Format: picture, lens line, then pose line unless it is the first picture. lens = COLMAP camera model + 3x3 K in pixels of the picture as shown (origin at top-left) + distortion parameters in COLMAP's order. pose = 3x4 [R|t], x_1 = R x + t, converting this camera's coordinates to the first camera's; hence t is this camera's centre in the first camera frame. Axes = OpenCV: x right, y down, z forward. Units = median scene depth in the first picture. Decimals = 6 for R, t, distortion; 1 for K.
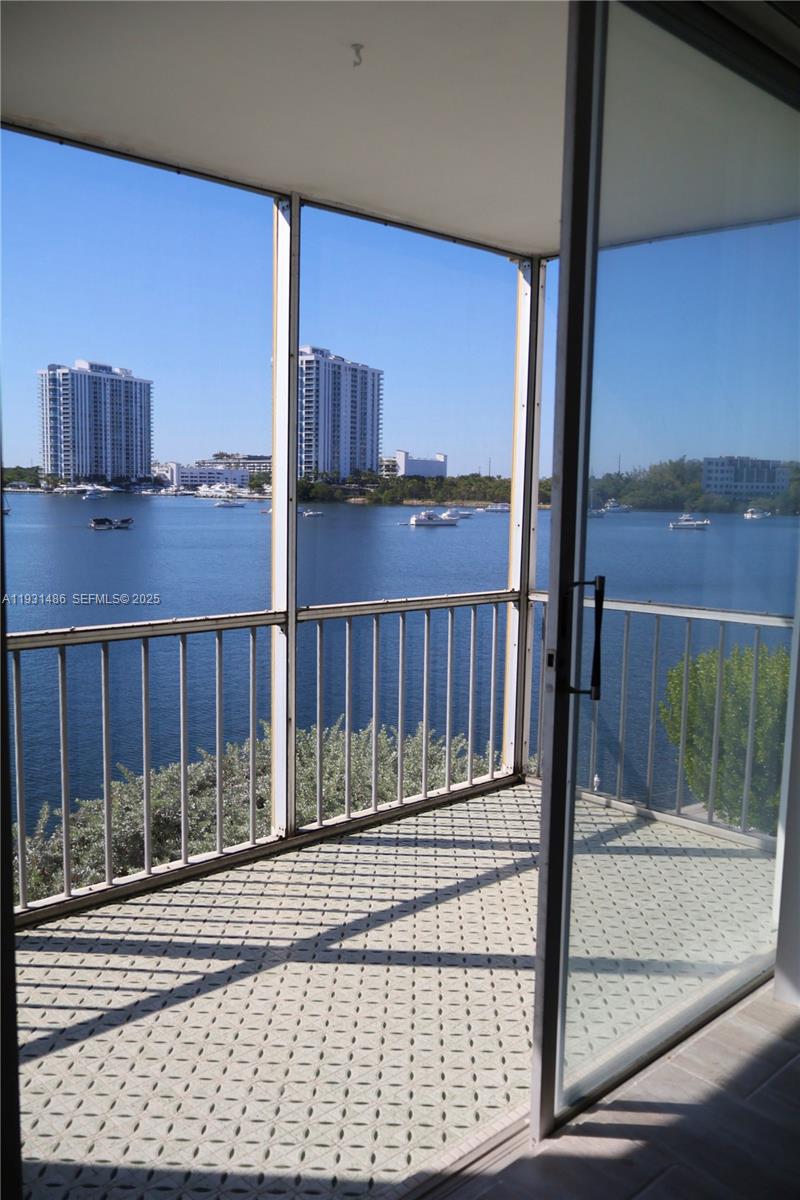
lens RADIAL K [[997.6, 0, 399.4], [0, 997.6, 602.5], [0, 0, 1]] dist [-0.014191, 0.012356]
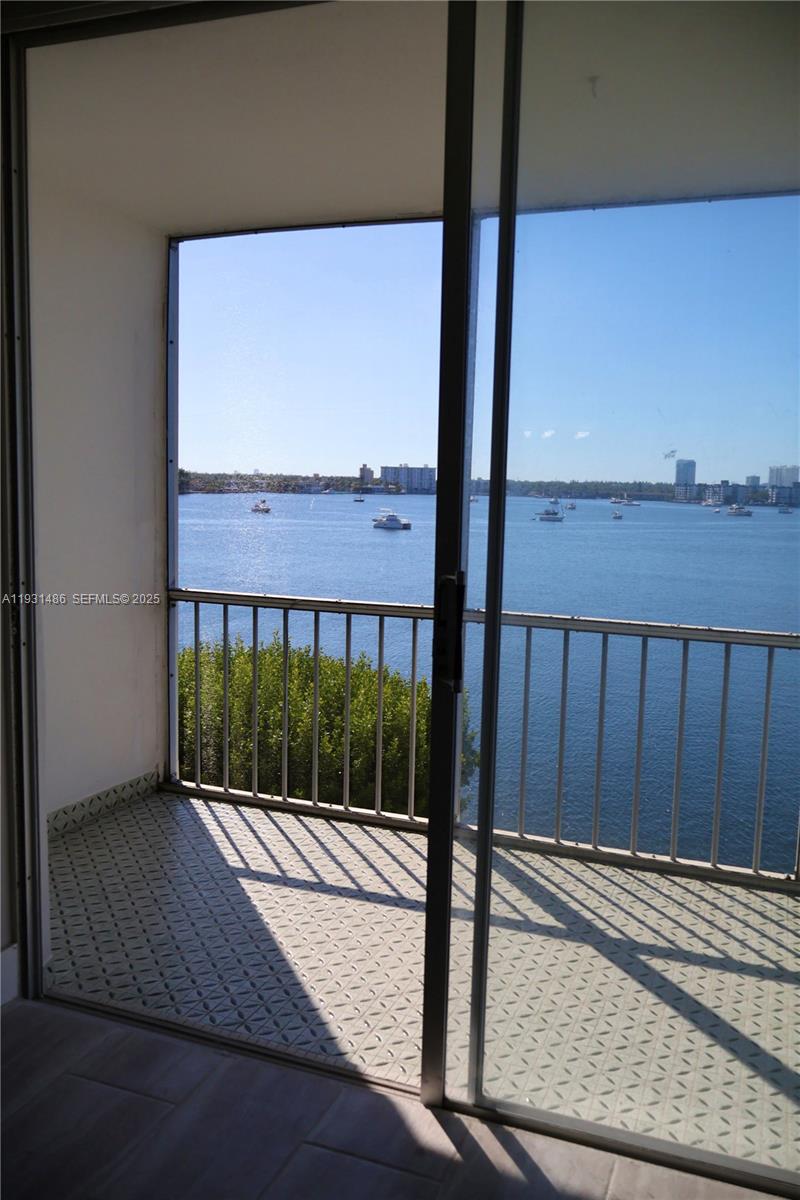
lens RADIAL K [[997.6, 0, 398.6], [0, 997.6, 597.9], [0, 0, 1]] dist [-0.014191, 0.012356]
pose [[0.414582, 0.088763, -0.905673, 0.660787], [-0.124634, 0.991392, 0.040111, -0.018354], [0.901437, 0.096248, 0.422075, 0.308008]]
